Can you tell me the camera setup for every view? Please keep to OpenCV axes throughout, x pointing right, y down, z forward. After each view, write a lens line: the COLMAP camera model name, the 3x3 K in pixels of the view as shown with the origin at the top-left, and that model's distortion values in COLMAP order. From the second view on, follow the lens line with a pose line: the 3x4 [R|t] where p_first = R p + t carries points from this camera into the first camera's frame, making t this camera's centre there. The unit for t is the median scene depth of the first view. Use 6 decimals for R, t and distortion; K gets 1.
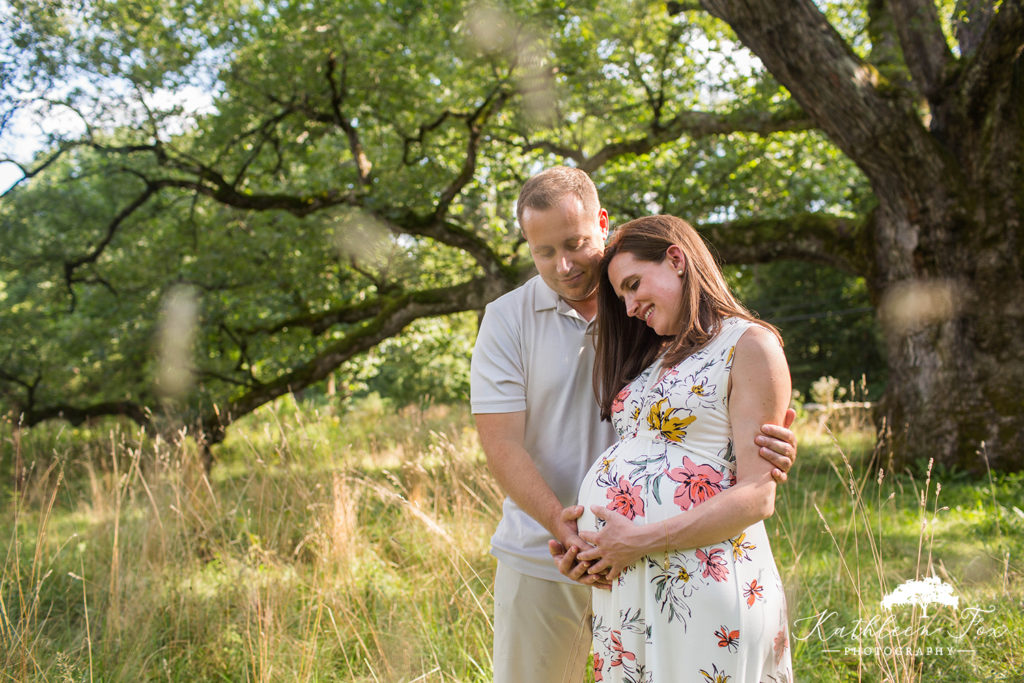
lens RADIAL K [[978.9, 0, 512.0], [0, 978.9, 341.5], [0, 0, 1]] dist [-0.105125, 0.155348]
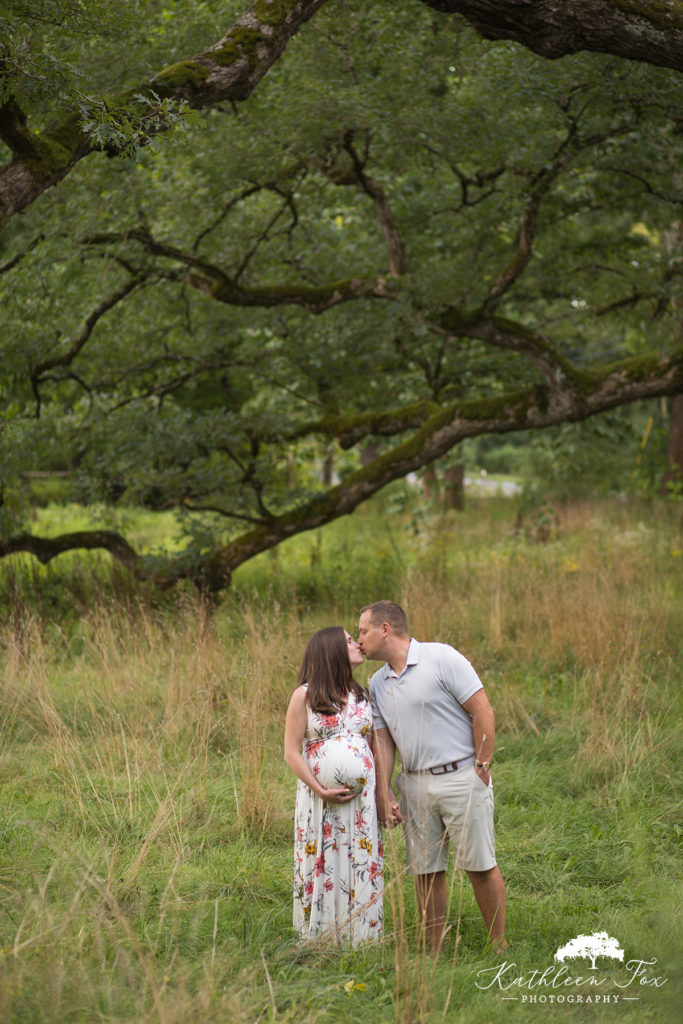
lens RADIAL K [[2450.9, 0, 341.5], [0, 2450.9, 512.0], [0, 0, 1]] dist [-0.059071, -1.310709]
pose [[0.969877, 0.014830, -0.243143, 0.369715], [0.007845, 0.995726, 0.092022, -0.188423], [0.243468, -0.091157, 0.965616, -1.200812]]
